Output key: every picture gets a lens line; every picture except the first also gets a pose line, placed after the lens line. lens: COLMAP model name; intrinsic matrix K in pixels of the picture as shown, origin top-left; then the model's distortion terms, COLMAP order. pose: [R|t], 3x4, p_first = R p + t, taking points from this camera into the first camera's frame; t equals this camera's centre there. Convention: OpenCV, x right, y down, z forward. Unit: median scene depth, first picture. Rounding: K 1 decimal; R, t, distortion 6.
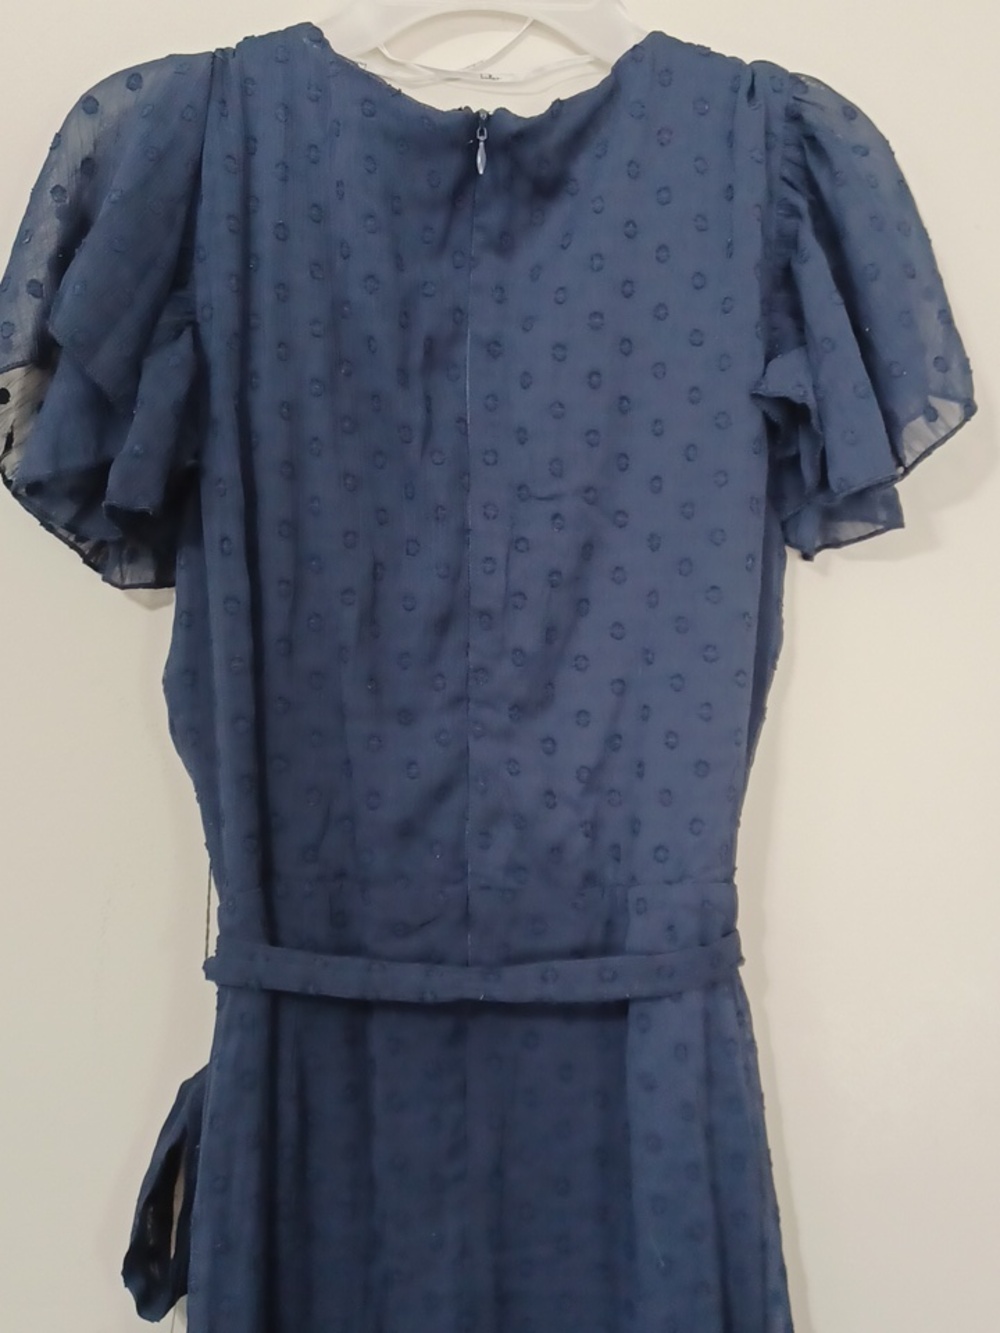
lens RADIAL K [[1336.6, 0, 545.4], [0, 1336.6, 660.9], [0, 0, 1]] dist [0.112237, 0.002025]
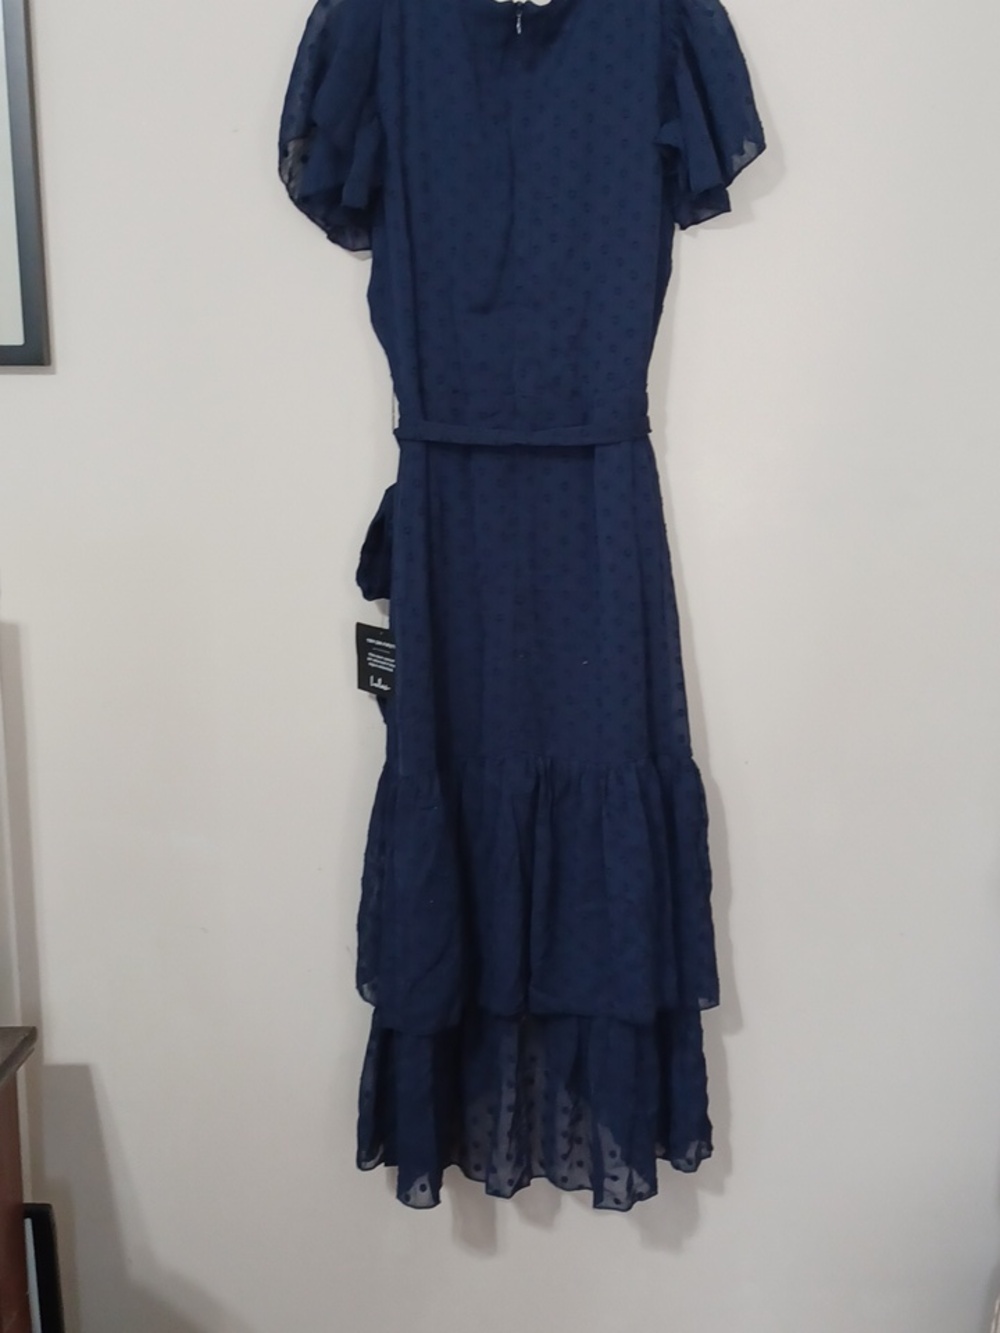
lens RADIAL K [[1517.4, 0, 499.9], [0, 1517.4, 661.2], [0, 0, 1]] dist [0.099542, -0.188154]
pose [[0.999575, -0.013871, -0.025637, -0.029258], [0.017241, 0.990520, 0.136281, 0.254473], [0.023504, -0.136665, 0.990338, -1.379194]]
